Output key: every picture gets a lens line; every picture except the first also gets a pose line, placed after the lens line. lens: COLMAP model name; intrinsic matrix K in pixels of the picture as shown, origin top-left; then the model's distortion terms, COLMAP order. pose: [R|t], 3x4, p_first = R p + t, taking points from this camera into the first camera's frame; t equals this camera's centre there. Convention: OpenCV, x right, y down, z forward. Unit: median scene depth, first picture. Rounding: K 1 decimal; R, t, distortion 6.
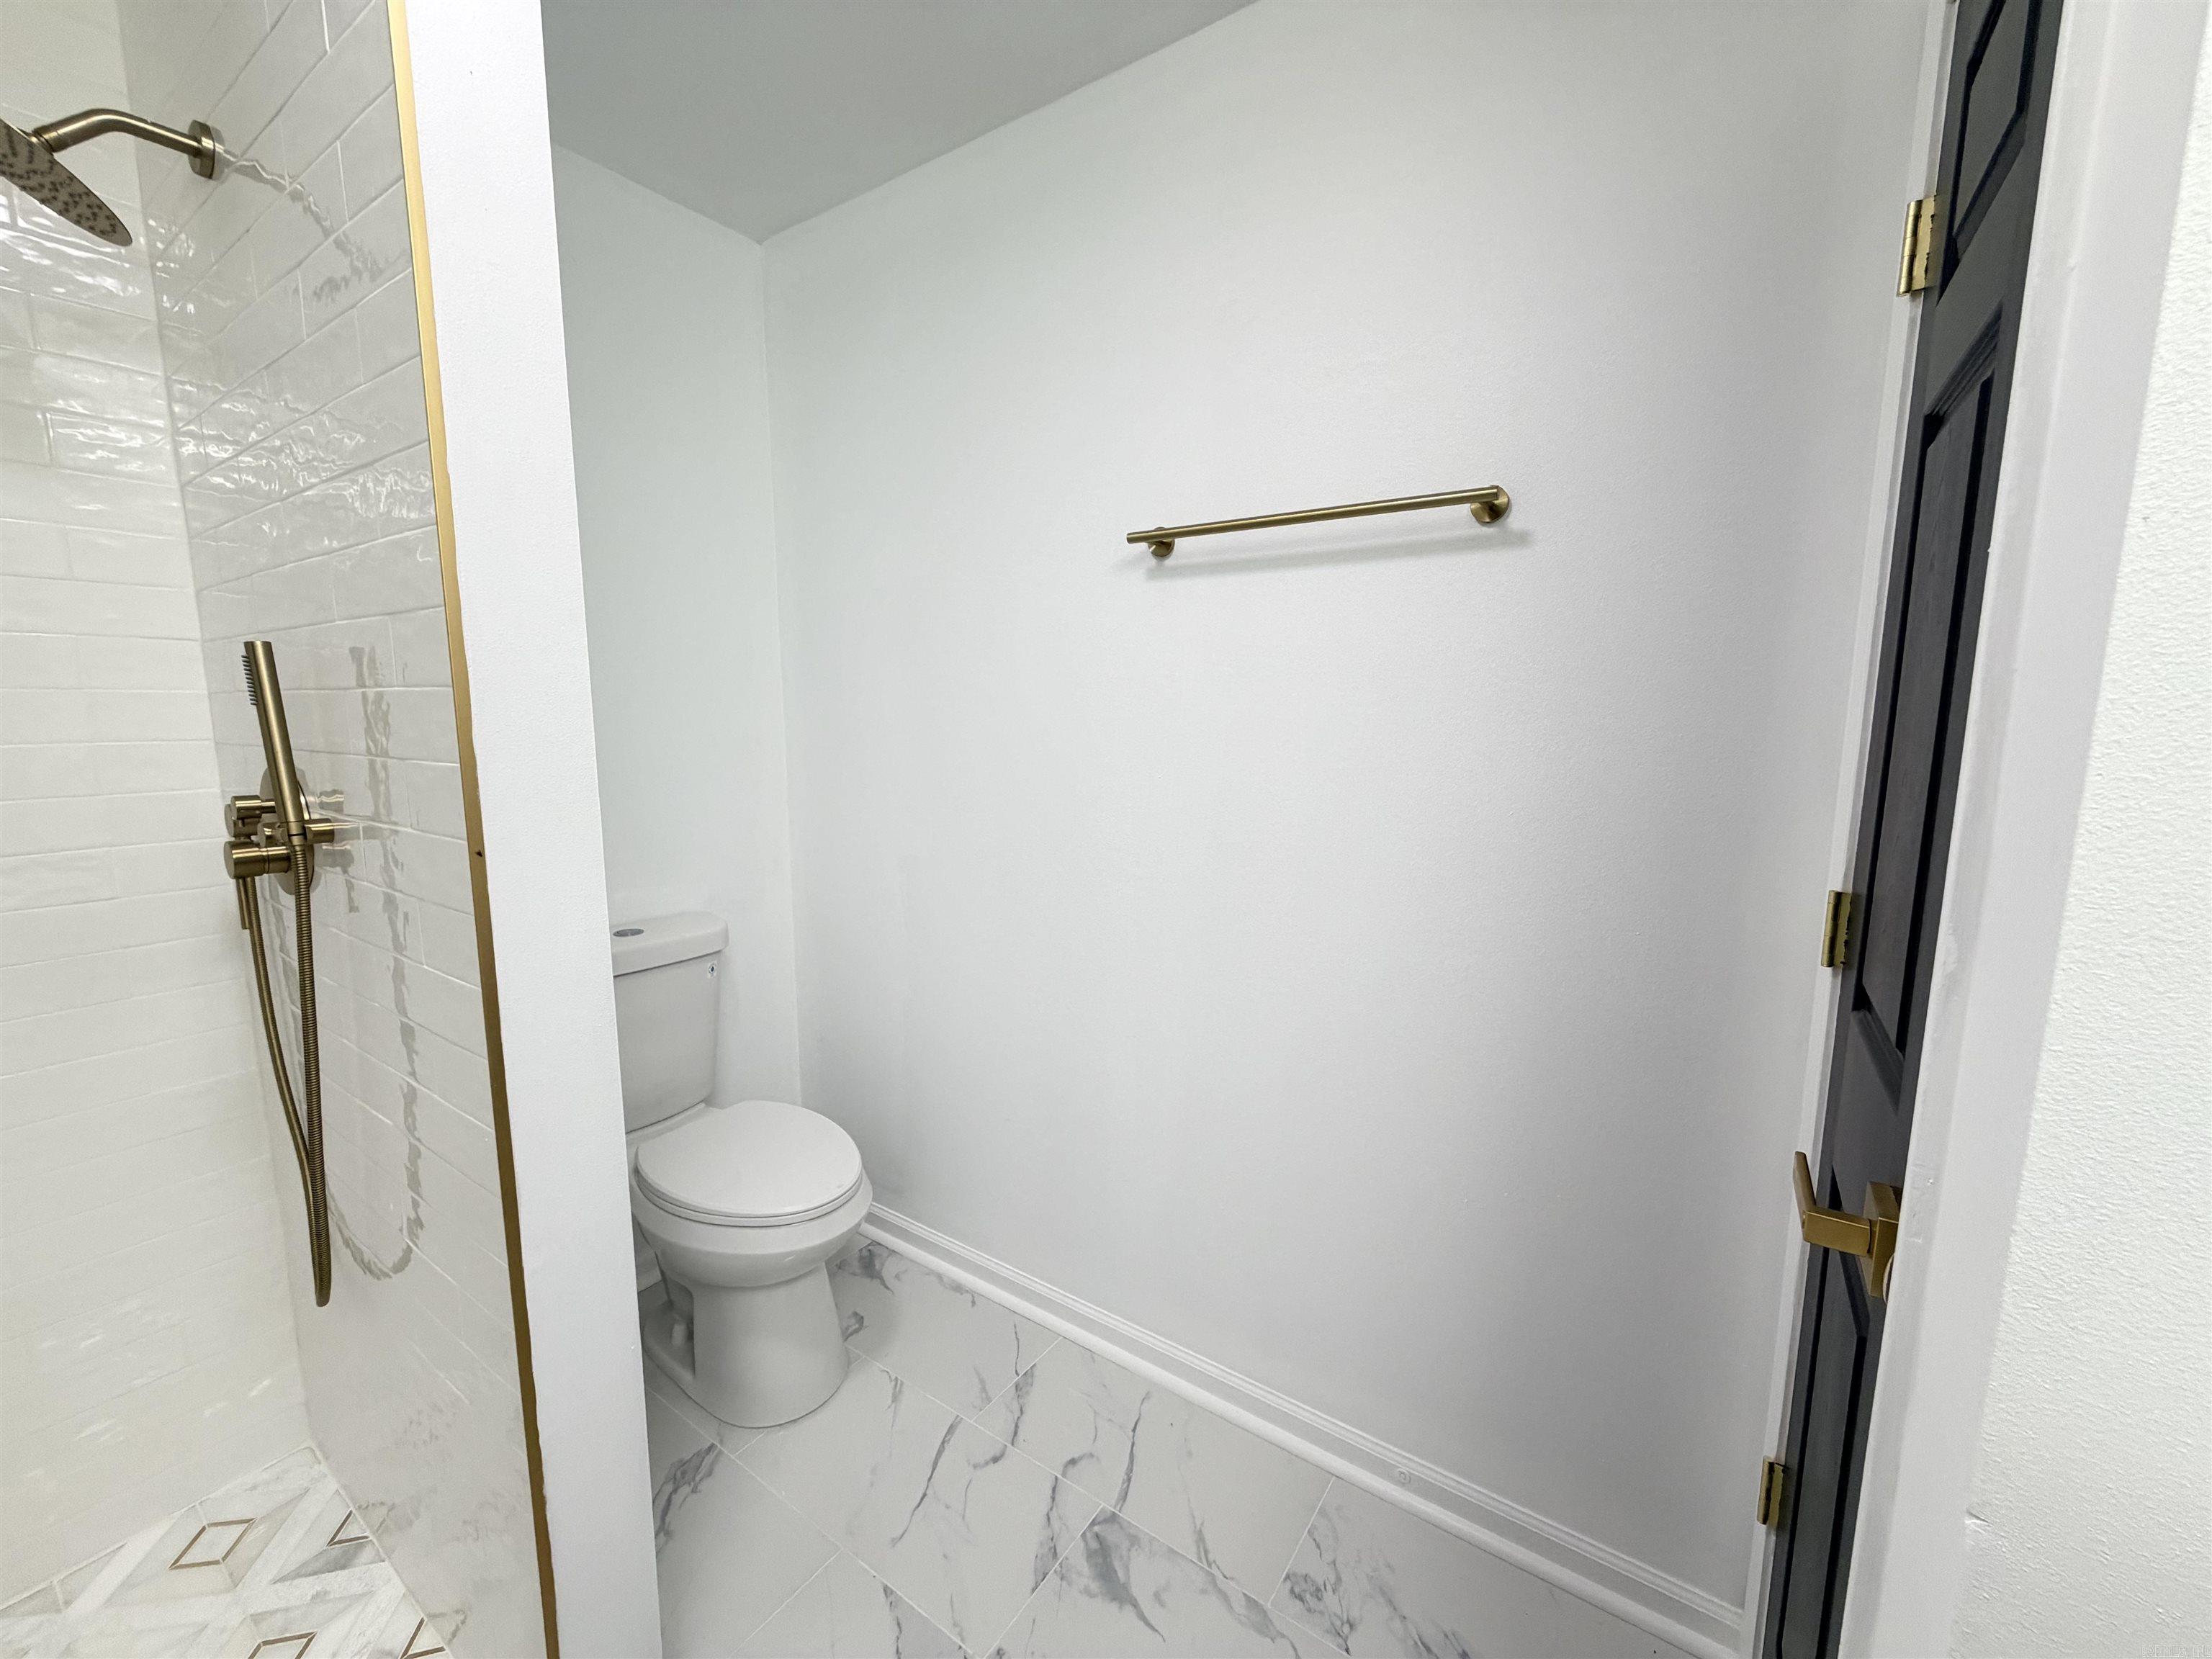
lens RADIAL K [[880.3, 0, 1106.0], [0, 880.3, 829.5], [0, 0, 1]] dist [-0.000645, -0.000018]
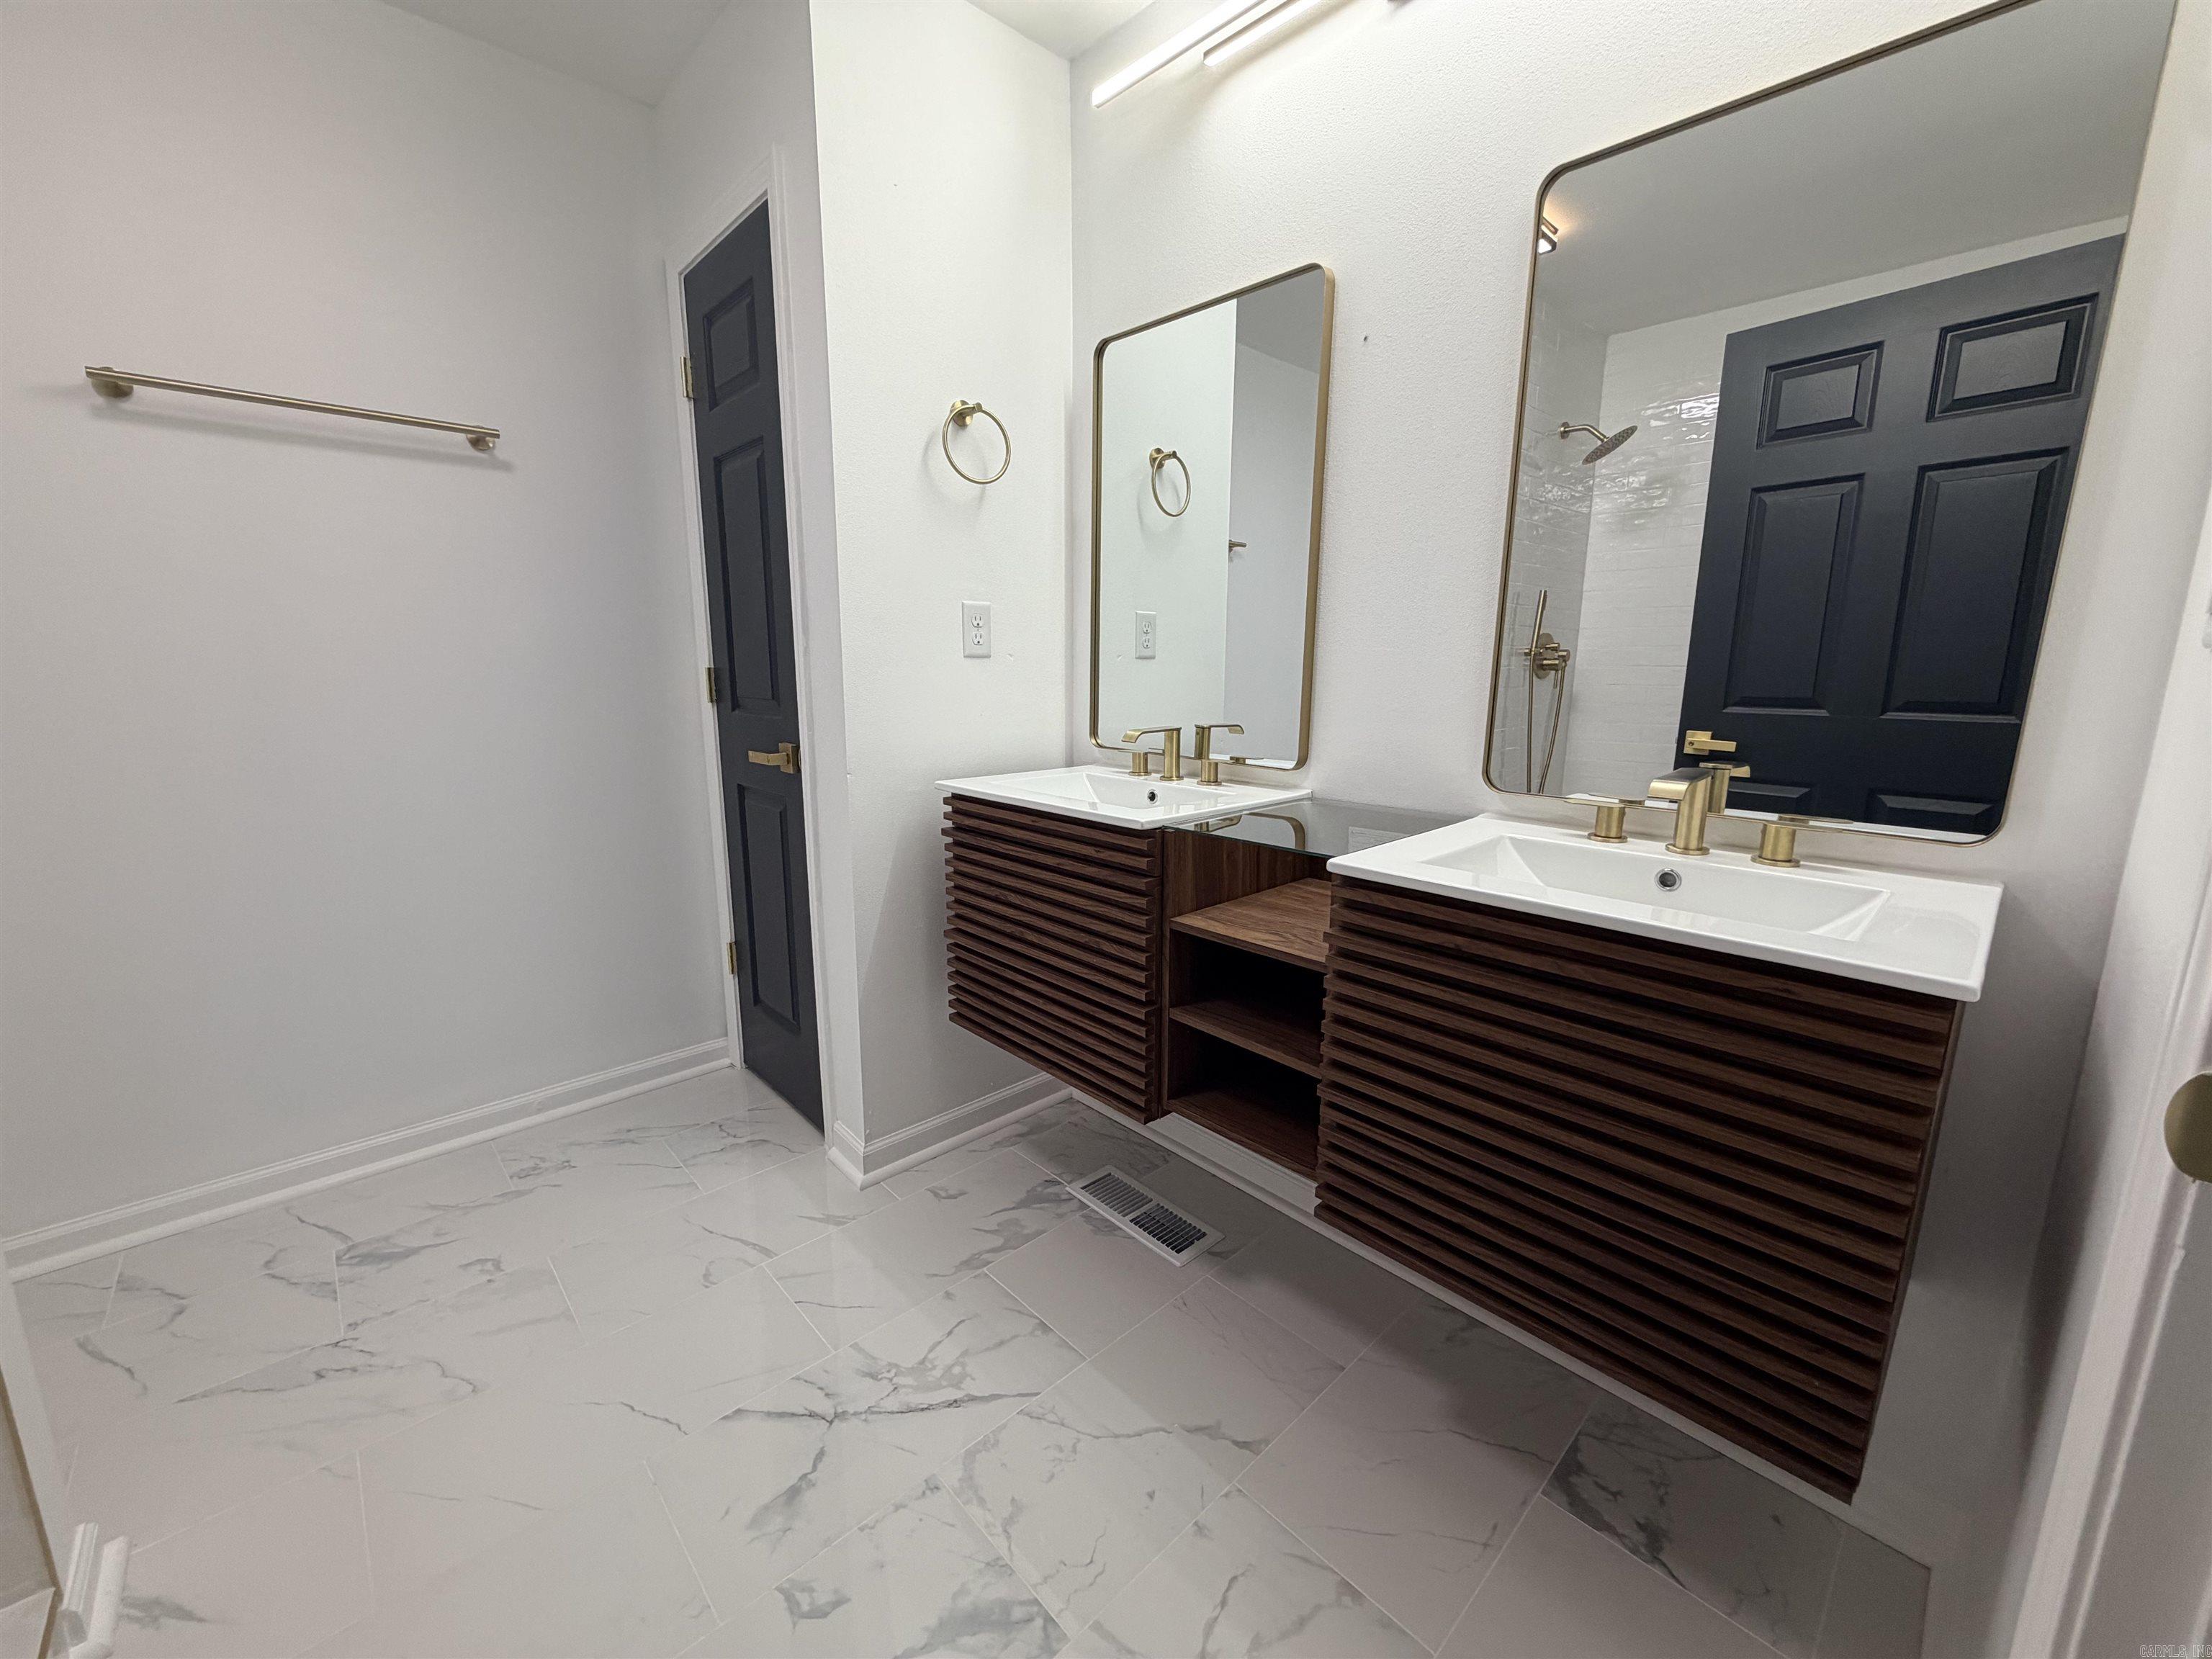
lens RADIAL K [[880.3, 0, 1106.0], [0, 880.3, 829.5], [0, 0, 1]] dist [-0.000645, -0.000018]
pose [[0.209112, -0.183554, 0.960510, -0.887755], [0.129182, 0.978803, 0.158926, 0.188561], [-0.969322, 0.090847, 0.228391, -0.337066]]
